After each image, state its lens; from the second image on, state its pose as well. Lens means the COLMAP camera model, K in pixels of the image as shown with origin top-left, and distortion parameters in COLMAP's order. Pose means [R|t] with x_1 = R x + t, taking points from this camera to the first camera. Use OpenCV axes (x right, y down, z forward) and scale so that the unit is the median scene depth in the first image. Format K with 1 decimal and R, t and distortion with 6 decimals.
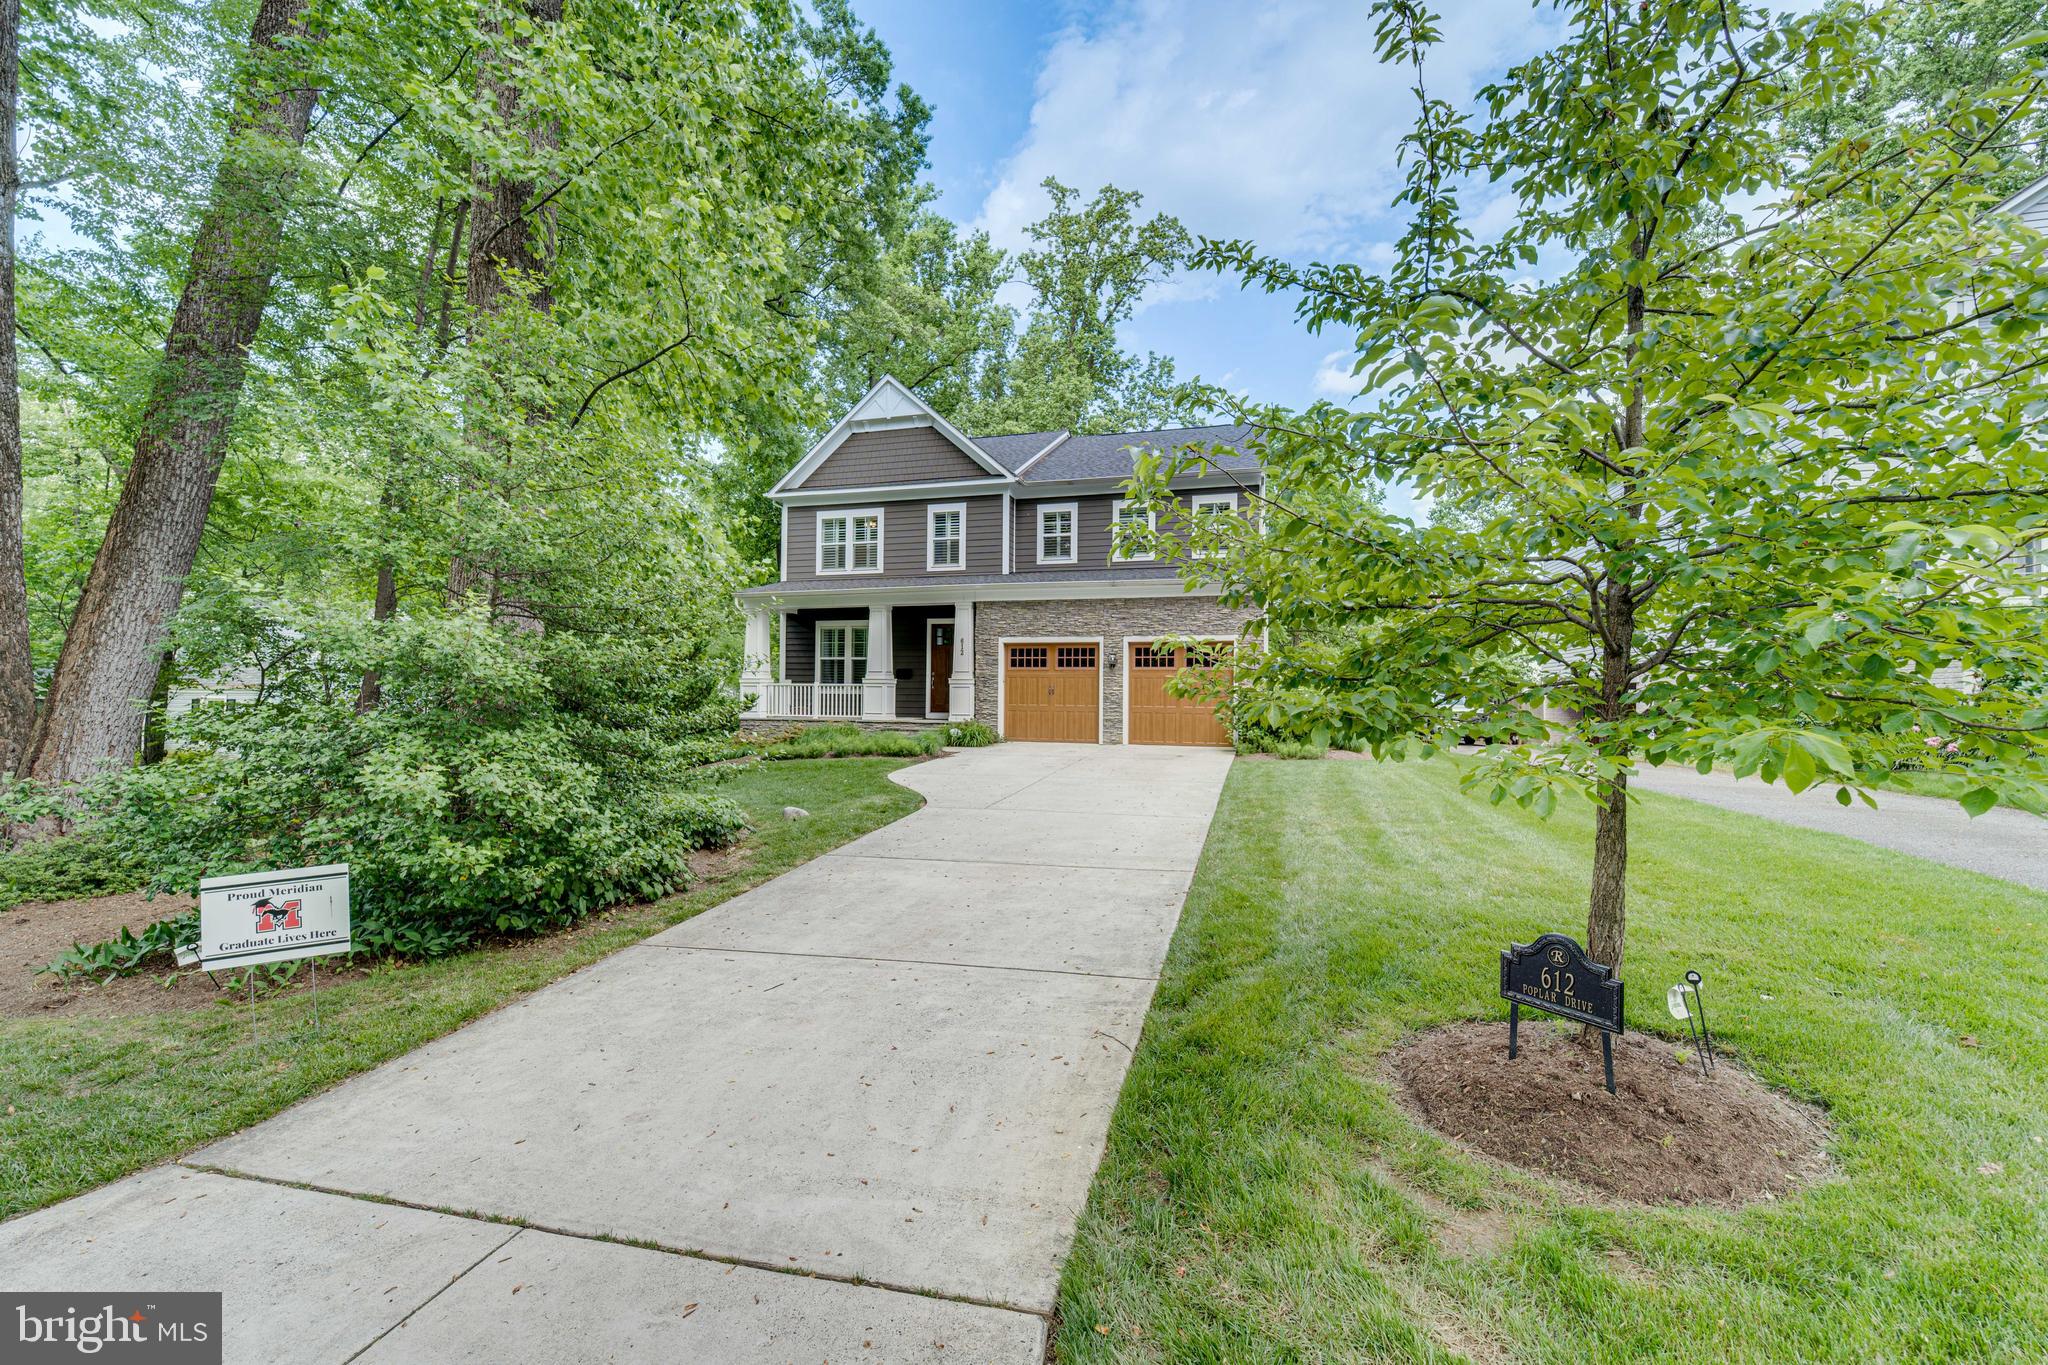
lens RADIAL K [[829.4, 0, 1018.6], [0, 829.4, 687.7], [0, 0, 1]] dist [-0.001552, -0.000012]
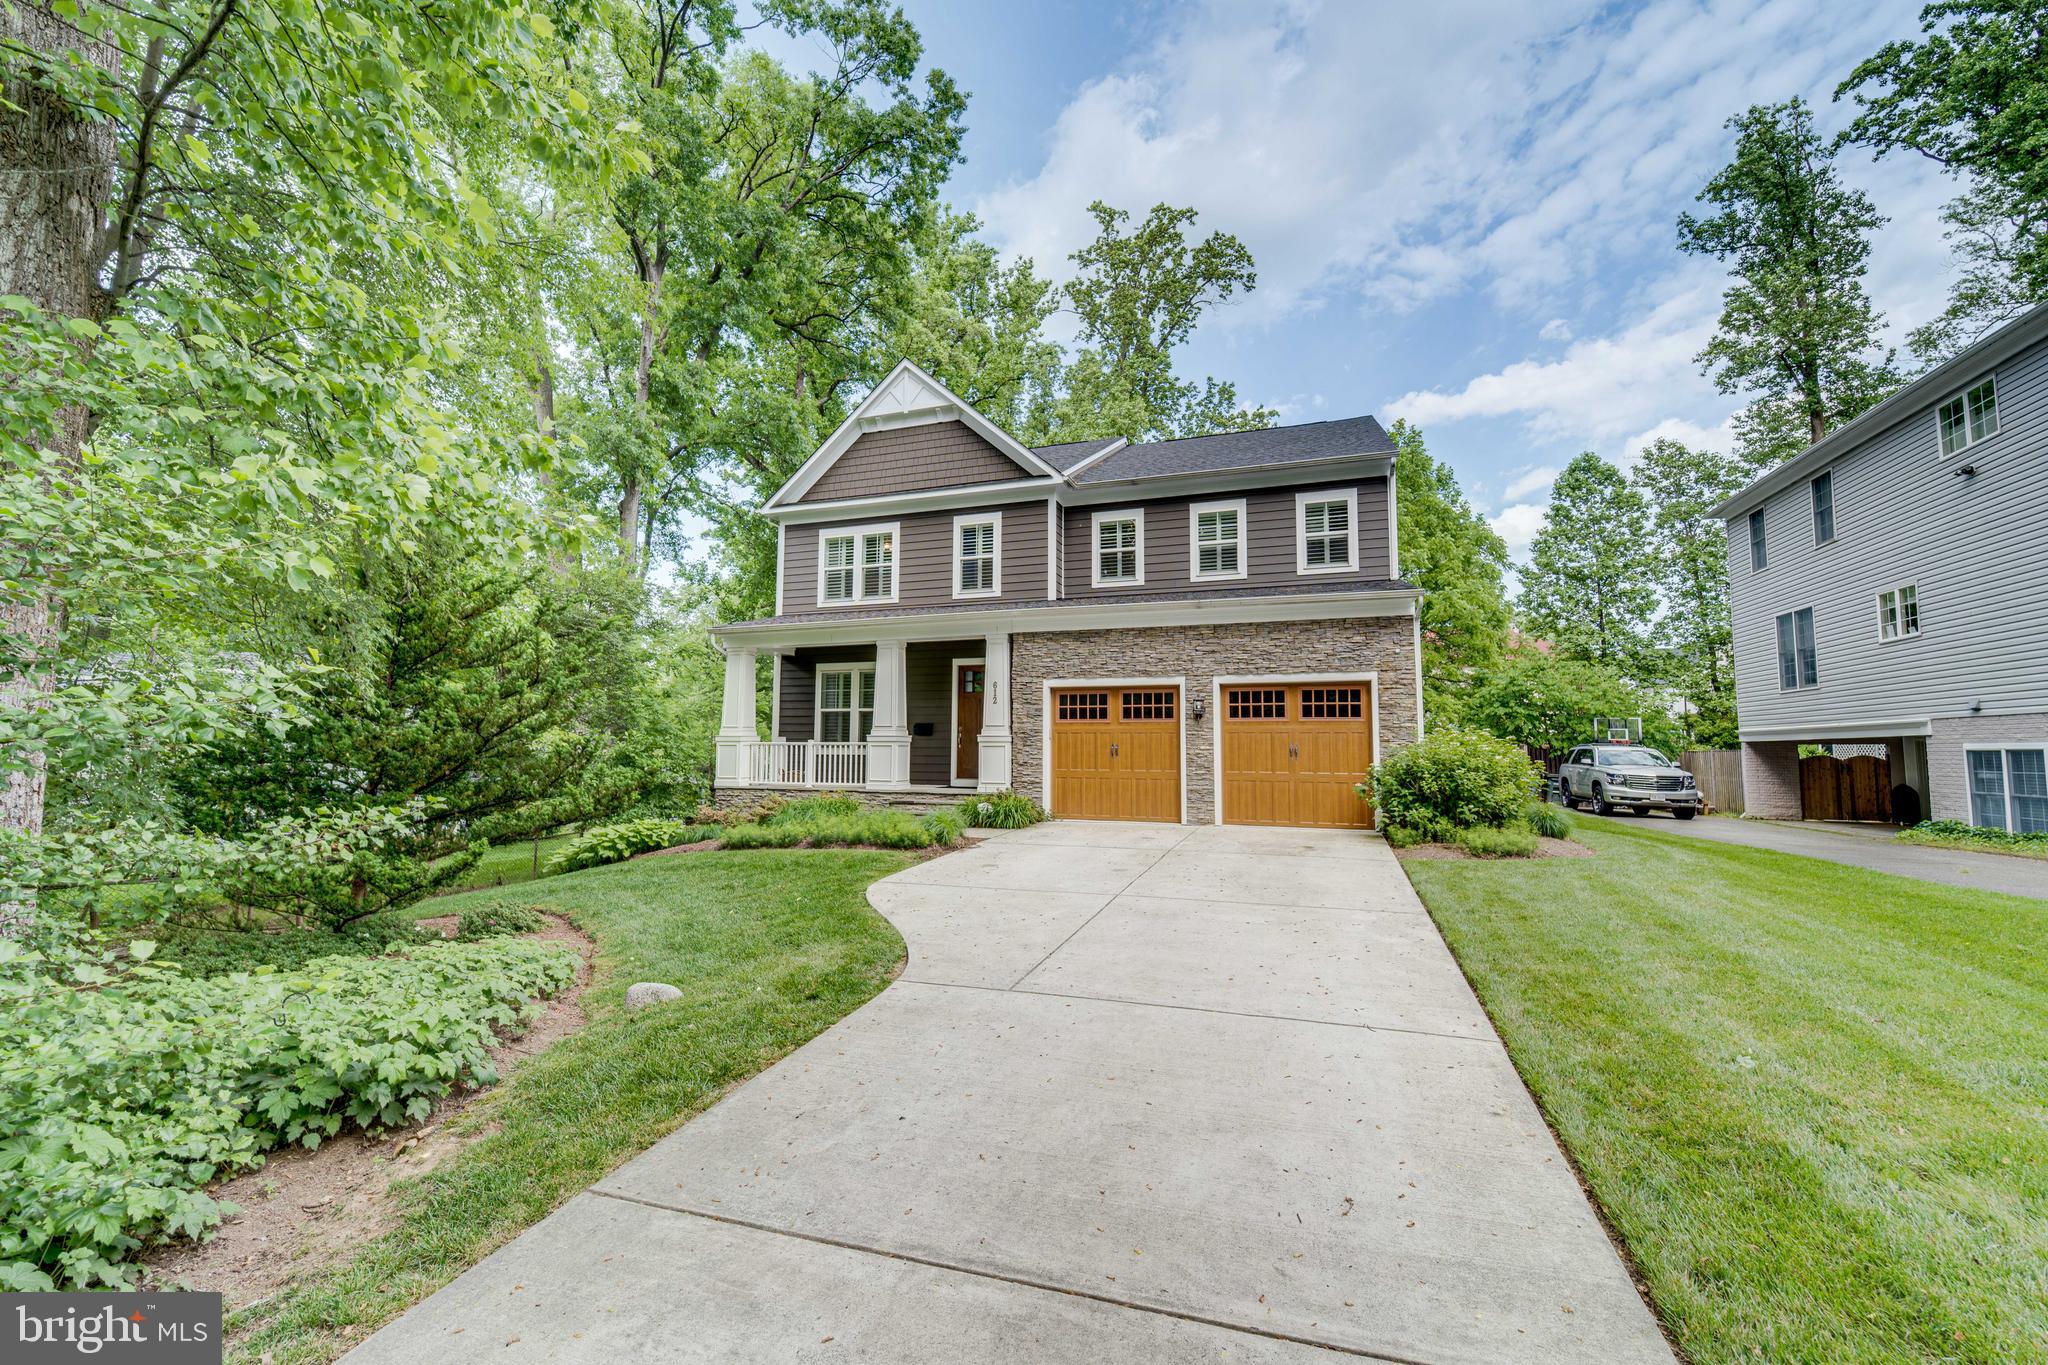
lens RADIAL K [[829.4, 0, 1018.6], [0, 829.4, 687.7], [0, 0, 1]] dist [-0.001552, -0.000012]
pose [[0.998254, -0.008363, -0.058476, -0.002019], [0.004492, 0.997808, -0.066025, -0.003322], [0.058900, 0.065647, 0.996103, 0.217296]]
